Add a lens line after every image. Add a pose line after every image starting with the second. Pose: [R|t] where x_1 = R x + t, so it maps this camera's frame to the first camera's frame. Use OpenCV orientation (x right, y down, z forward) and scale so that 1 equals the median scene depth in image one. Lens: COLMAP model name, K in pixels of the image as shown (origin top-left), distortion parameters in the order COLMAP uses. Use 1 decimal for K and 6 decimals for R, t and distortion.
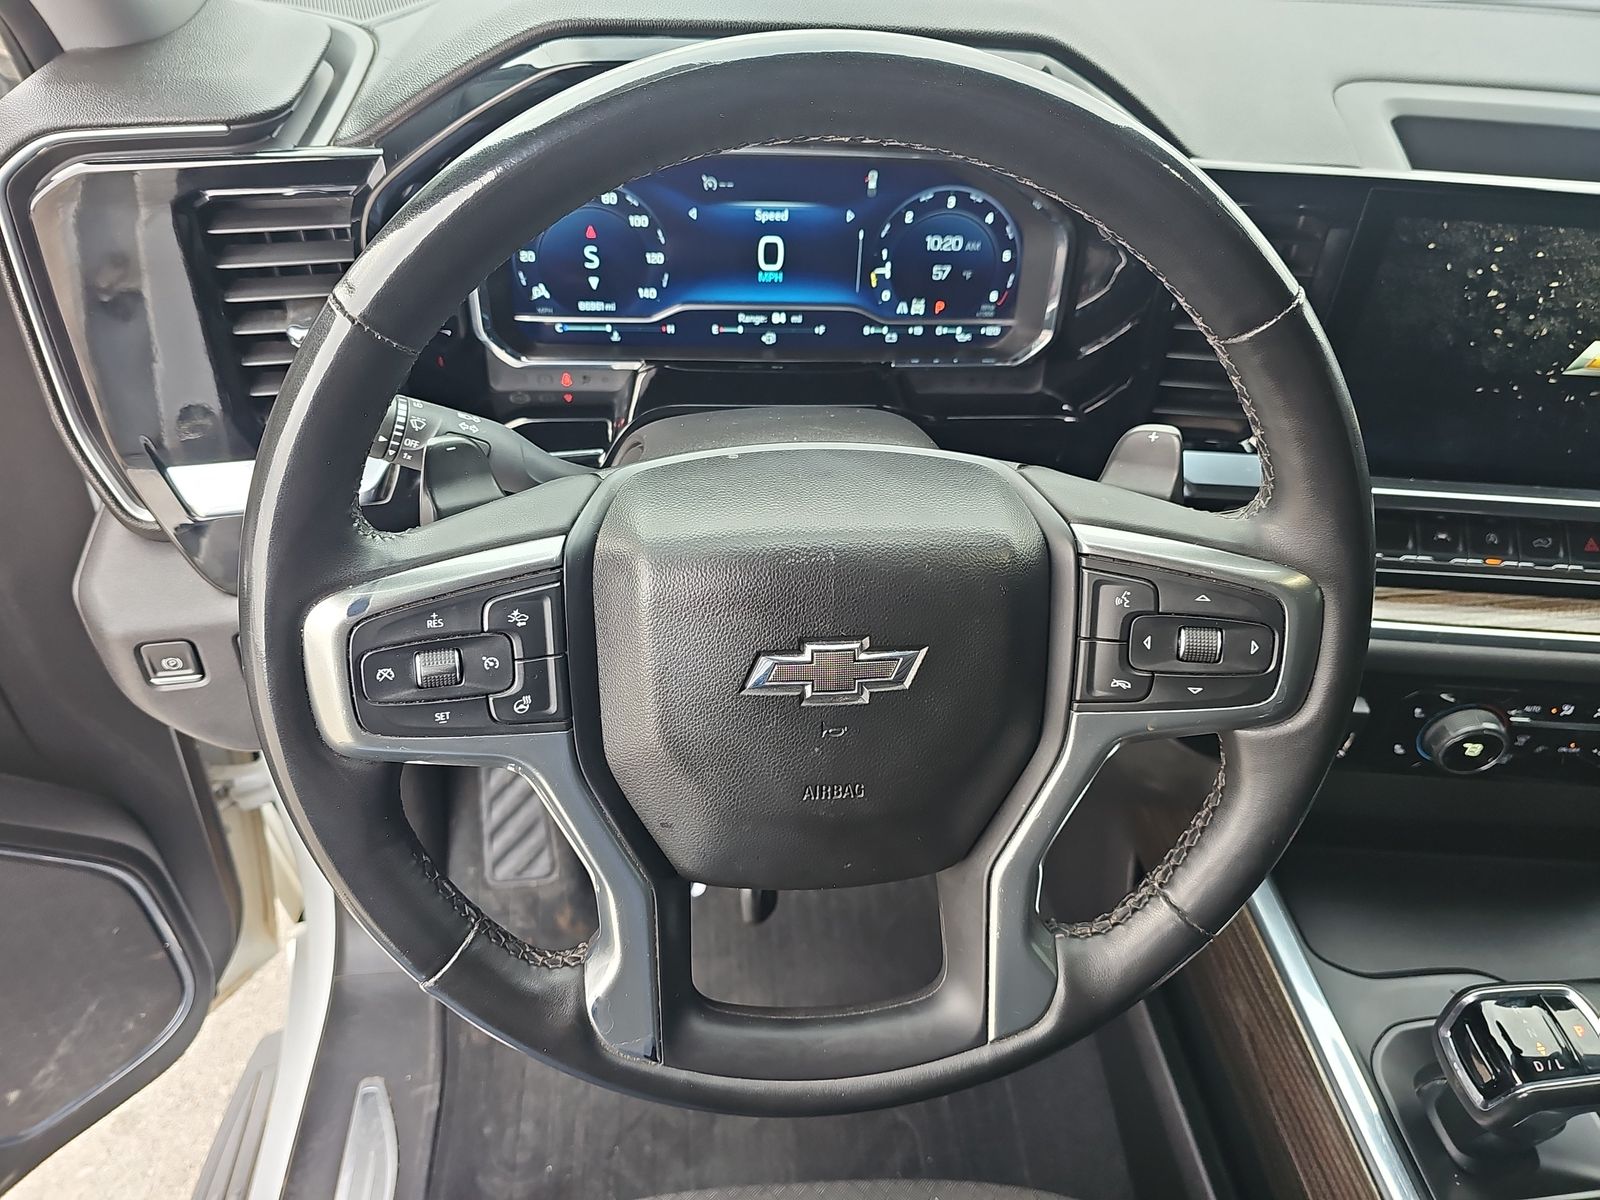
lens RADIAL K [[1069.4, 0, 800.0], [0, 1069.4, 600.0], [0, 0, 1]] dist [0.011724, -0.045623]
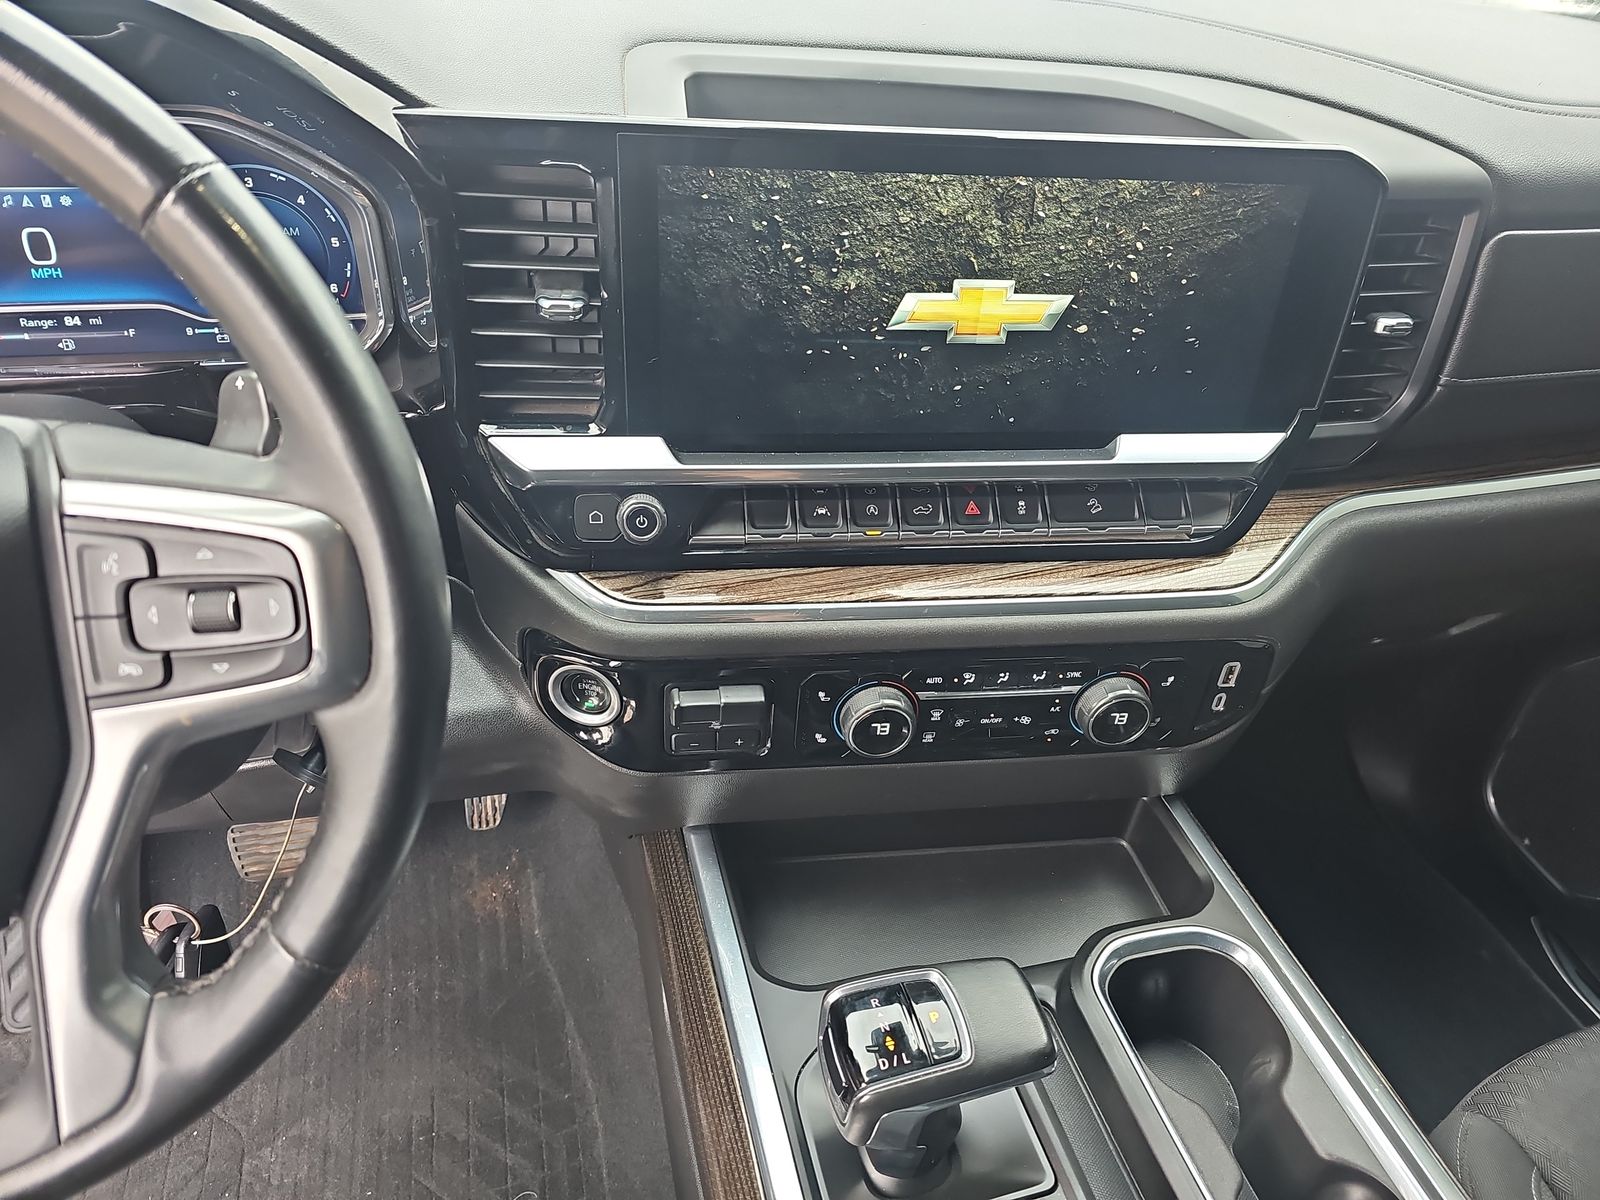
lens RADIAL K [[1069.4, 0, 800.0], [0, 1069.4, 600.0], [0, 0, 1]] dist [0.011724, -0.045623]
pose [[0.977129, -0.087547, 0.193791, 0.384303], [0.100870, 0.993091, -0.059968, 0.074892], [-0.187202, 0.078144, 0.979208, 0.066462]]
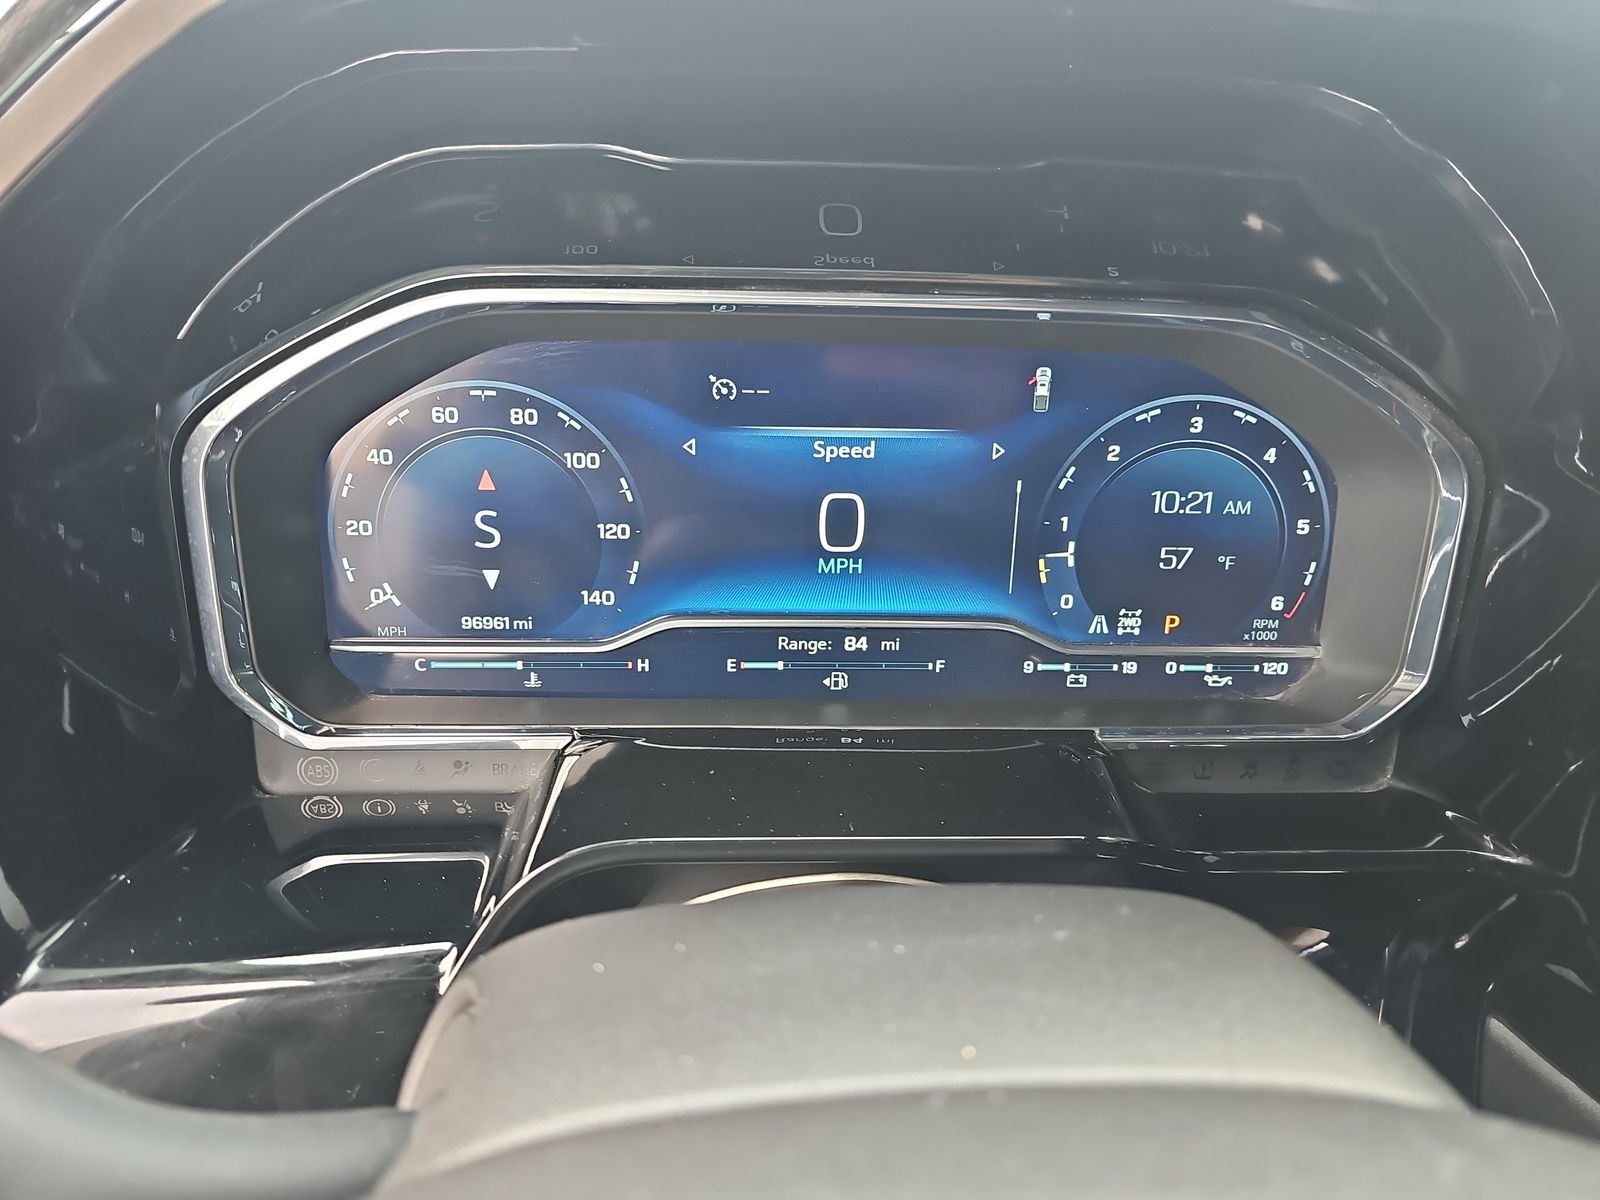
lens RADIAL K [[1069.4, 0, 800.0], [0, 1069.4, 600.0], [0, 0, 1]] dist [0.011724, -0.045623]
pose [[0.998952, -0.002210, -0.045728, -0.023945], [-0.010585, 0.960618, -0.277672, -0.146762], [0.044540, 0.277865, 0.959587, 0.520795]]
